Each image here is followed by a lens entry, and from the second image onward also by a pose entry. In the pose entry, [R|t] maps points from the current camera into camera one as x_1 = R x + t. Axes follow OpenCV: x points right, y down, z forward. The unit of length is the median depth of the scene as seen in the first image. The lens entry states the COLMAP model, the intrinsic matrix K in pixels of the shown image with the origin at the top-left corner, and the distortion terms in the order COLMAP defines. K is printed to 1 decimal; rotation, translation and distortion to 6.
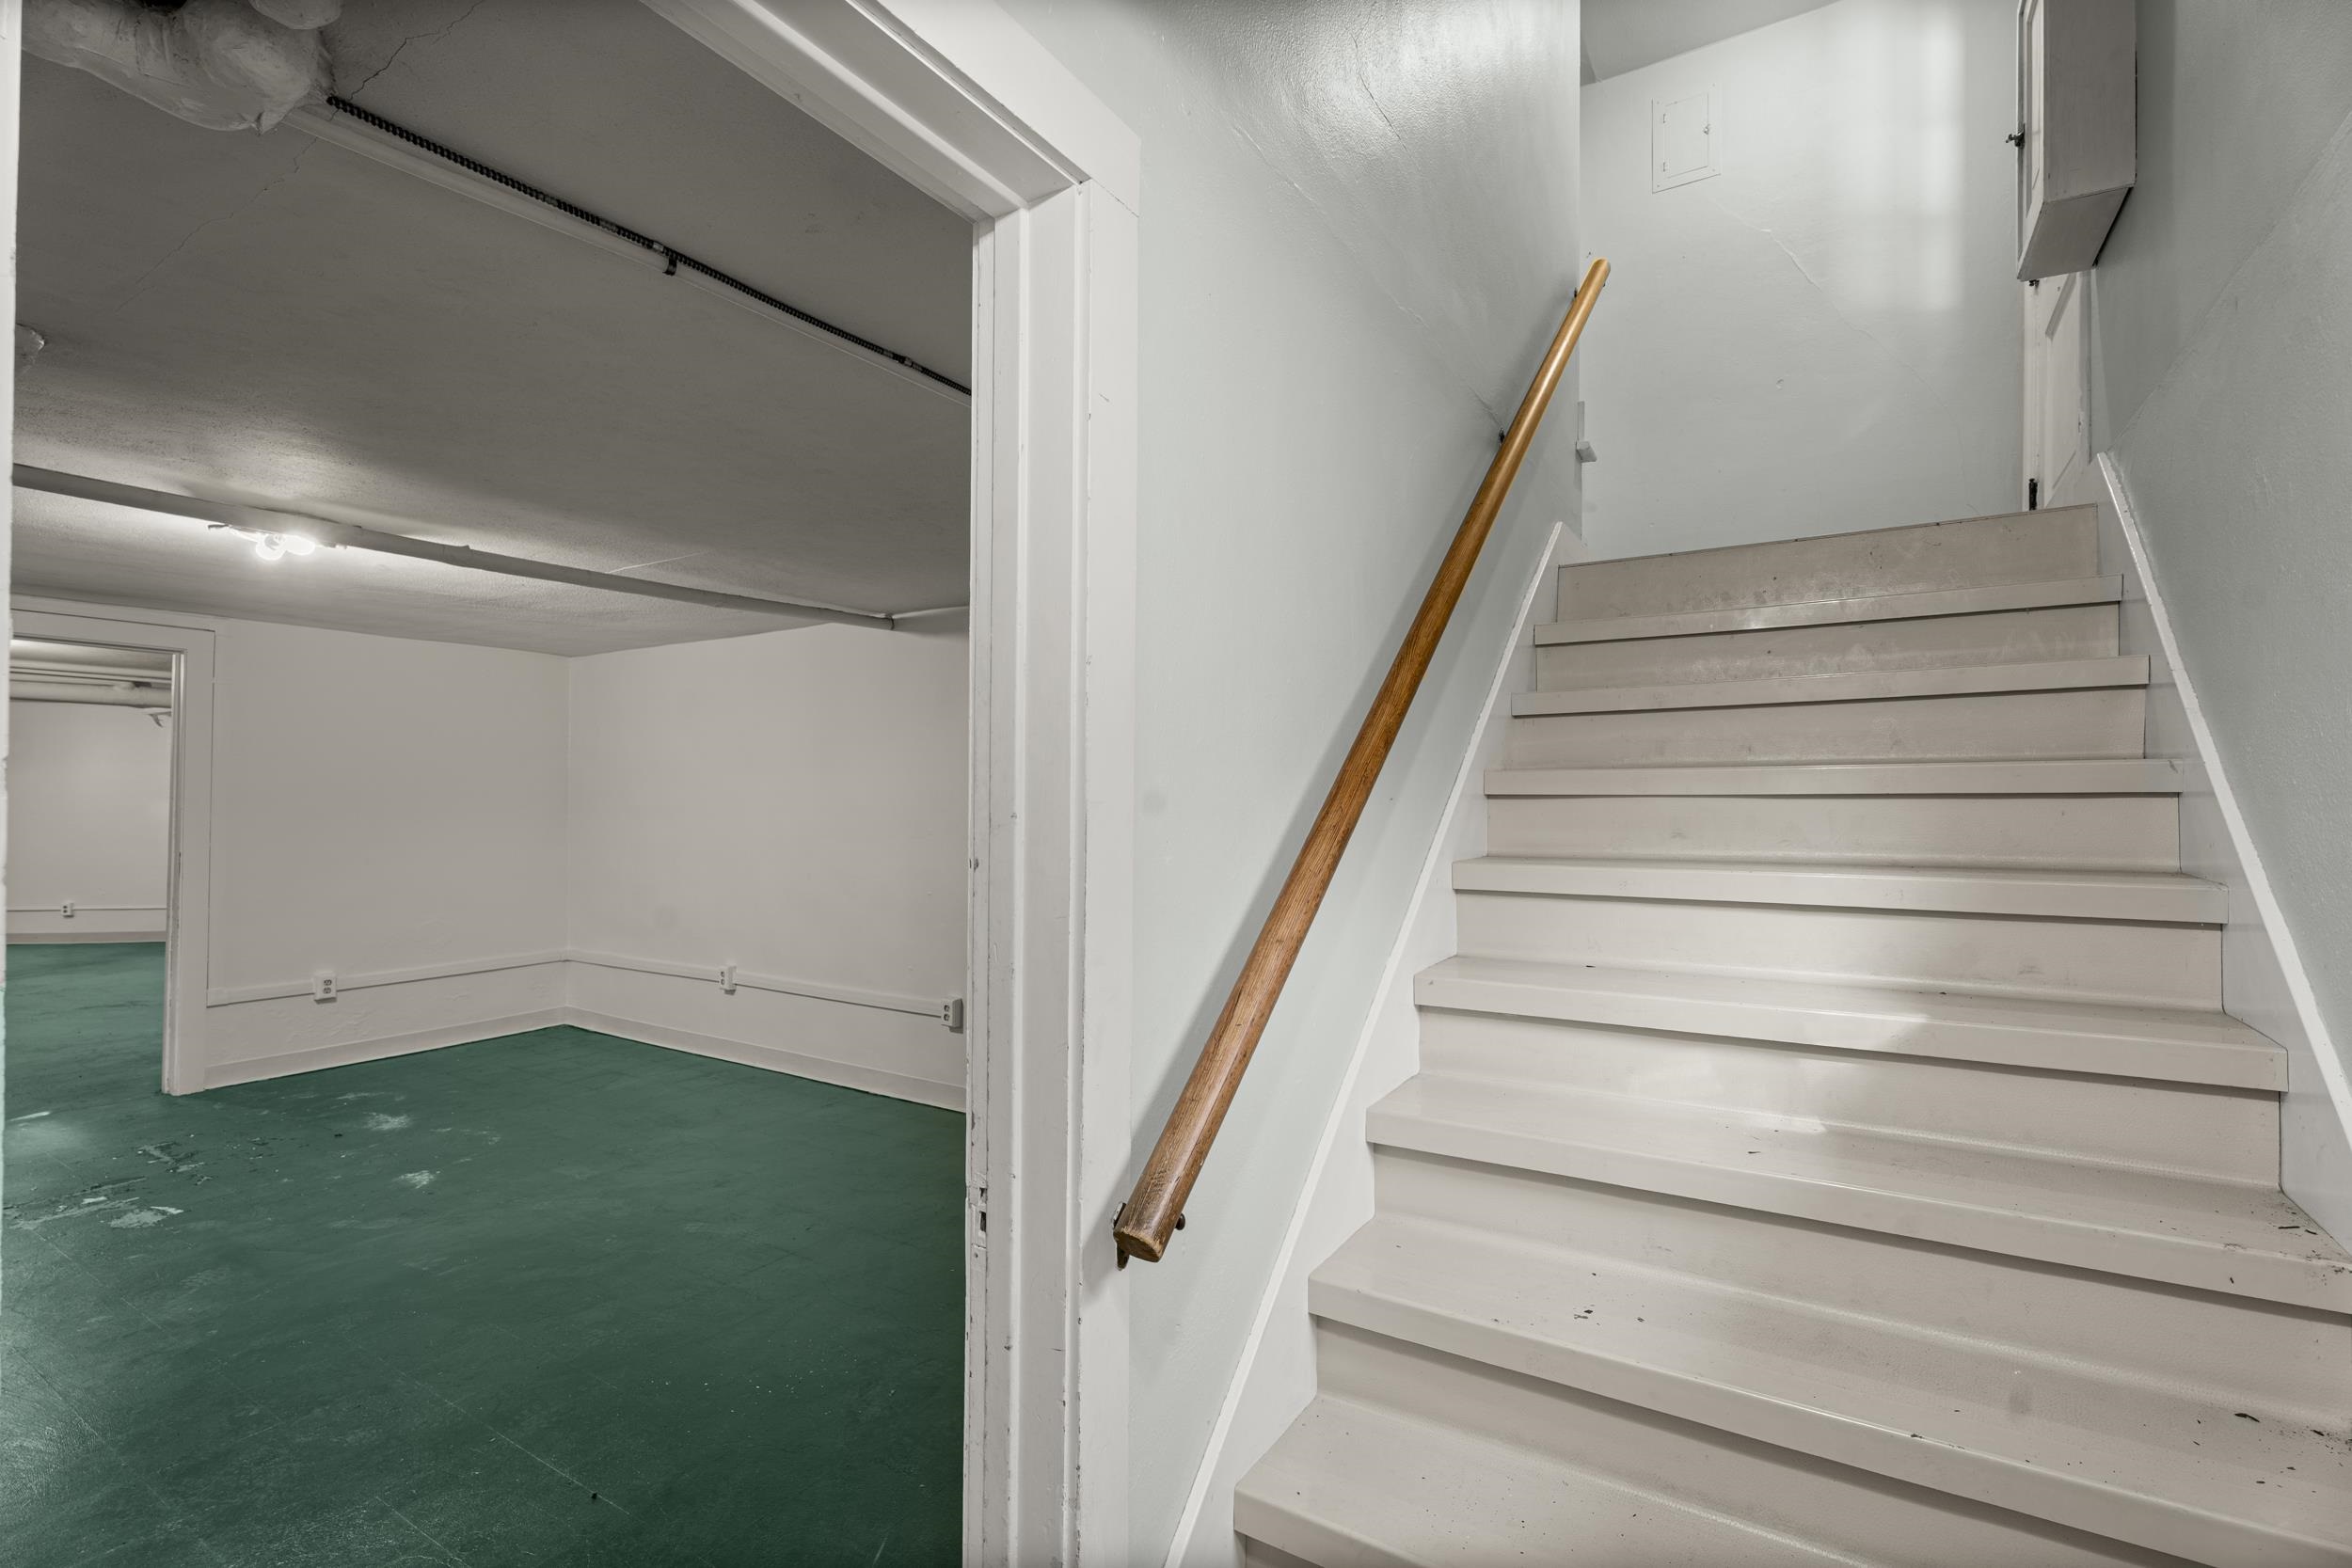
lens RADIAL K [[1056.0, 0, 1174.2], [0, 1056.0, 827.0], [0, 0, 1]] dist [0.002769, 0.000583]
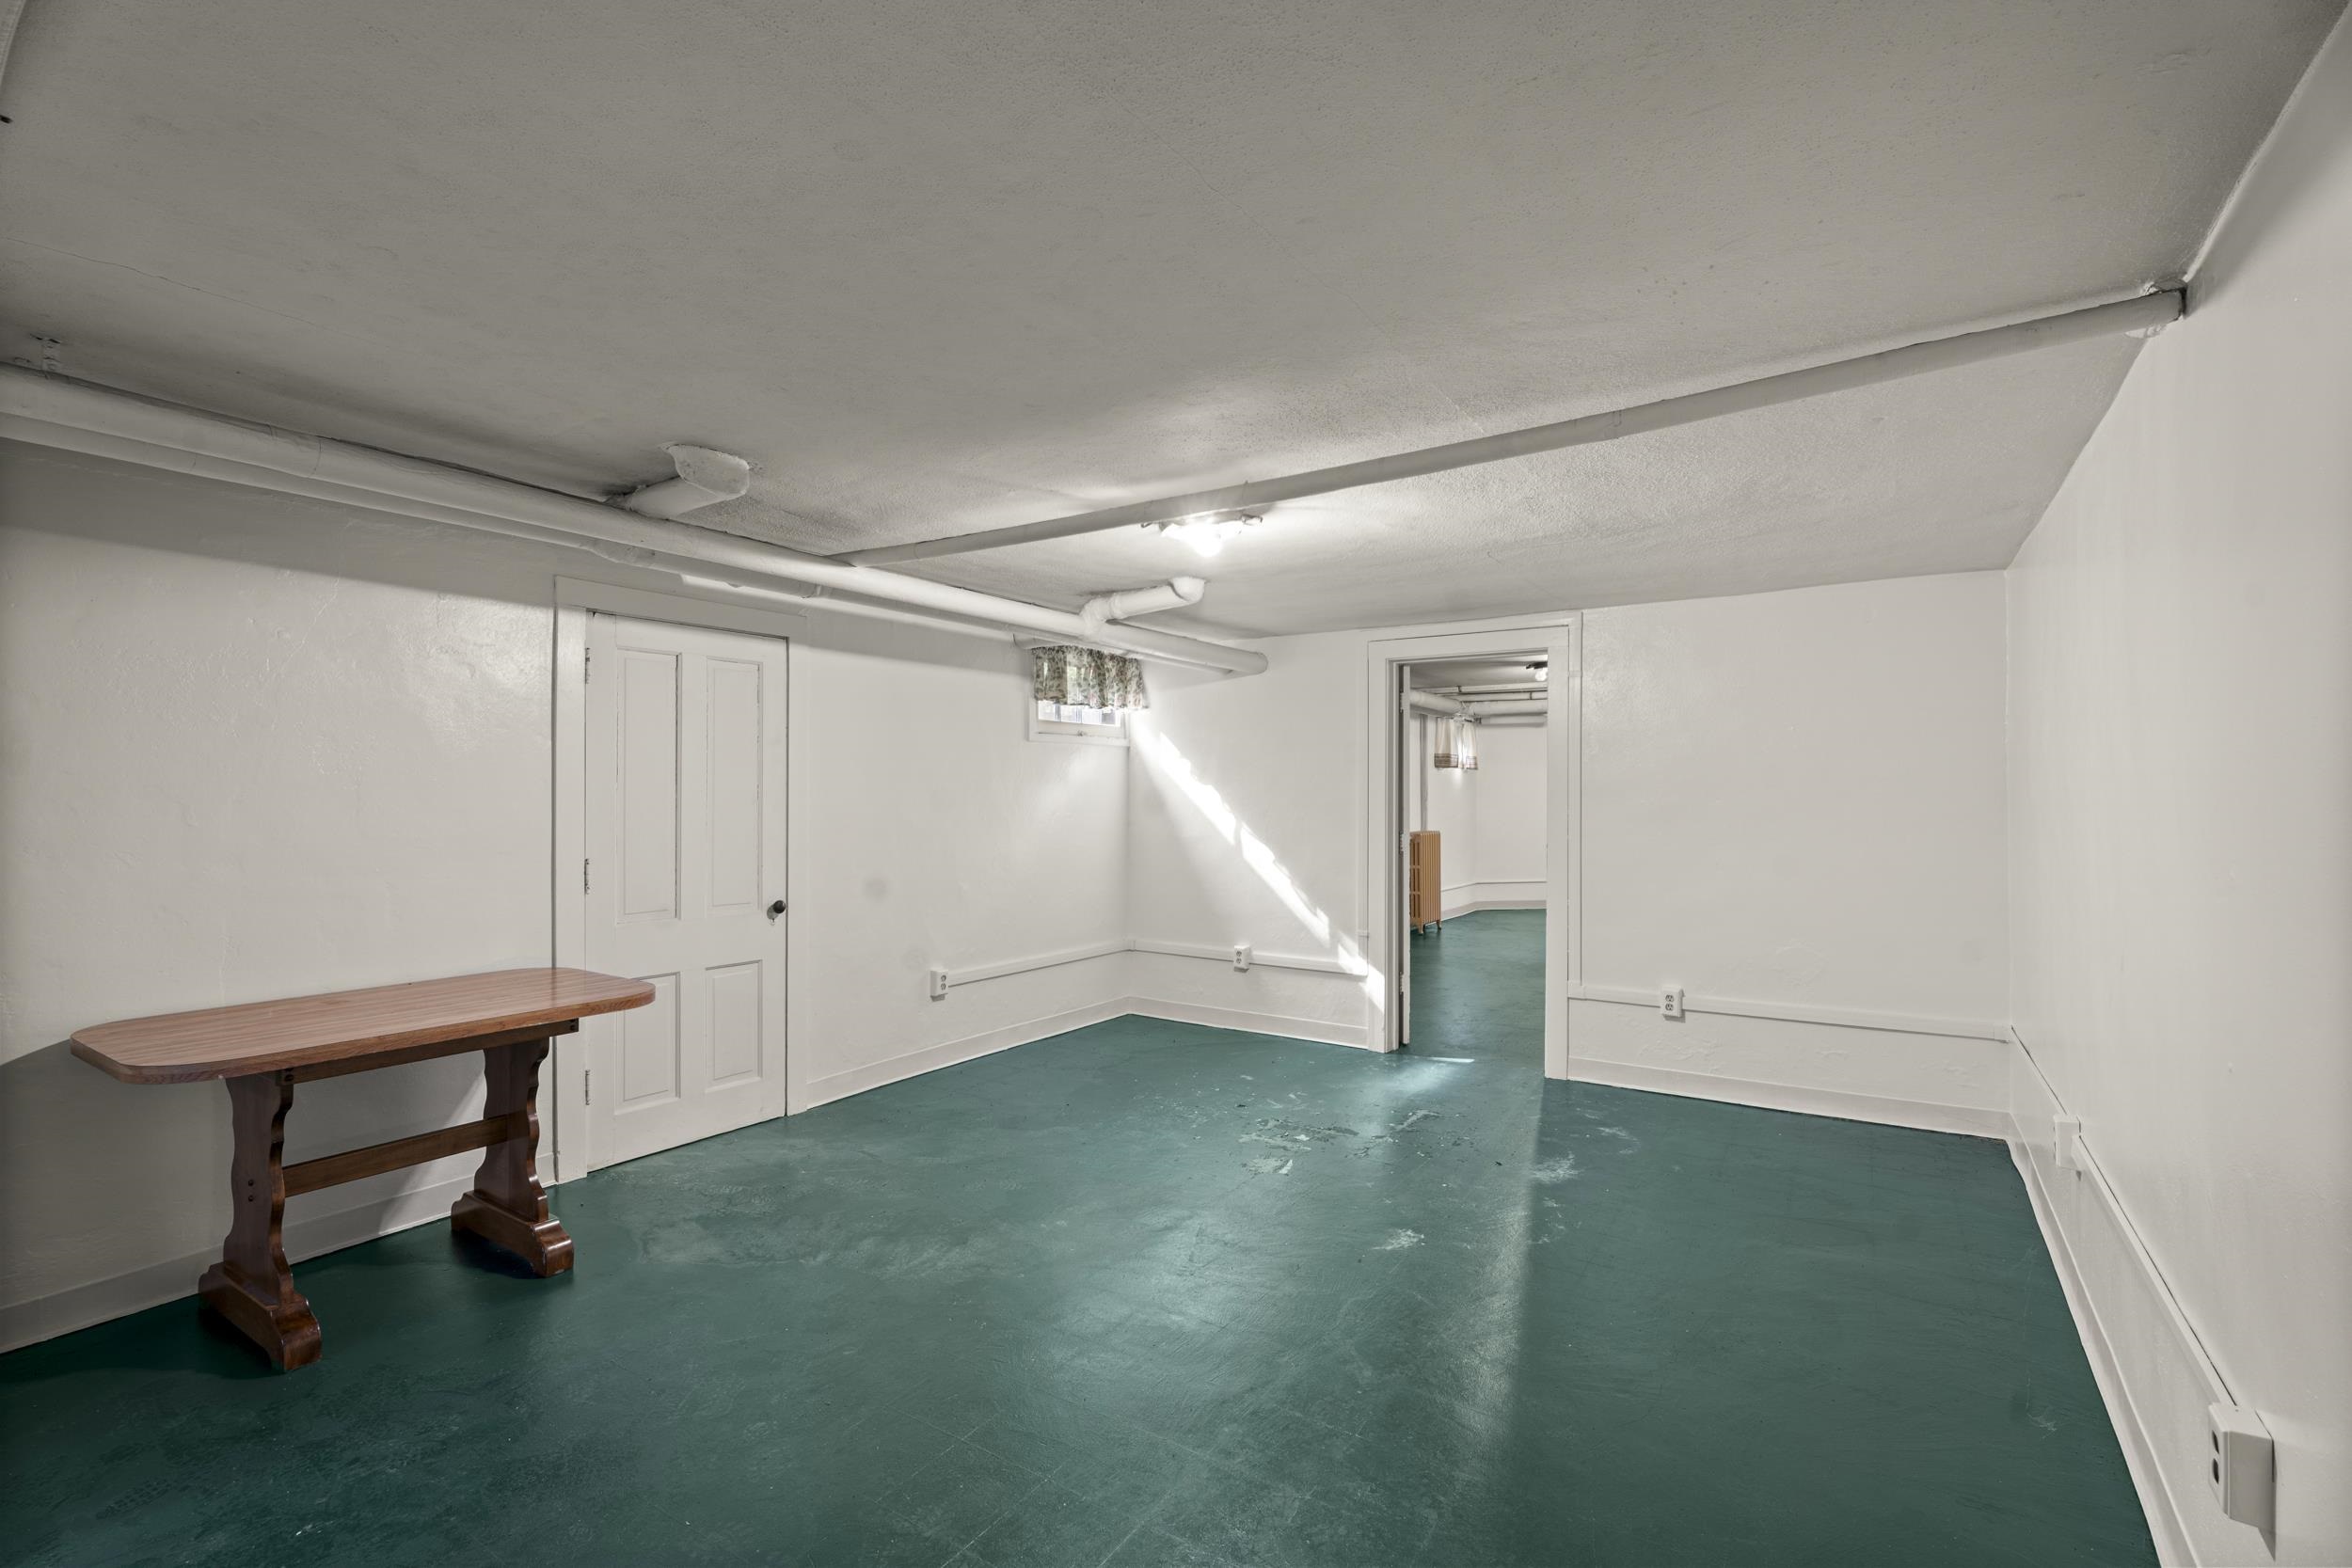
lens RADIAL K [[1074.9, 0, 1184.6], [0, 1074.9, 808.7], [0, 0, 1]] dist [0.005023, 0.000565]
pose [[-0.012559, 0.016828, -0.999780, 0.132824], [-0.023671, 0.999573, 0.017122, -0.022888], [0.999641, 0.023881, -0.012155, 0.724464]]
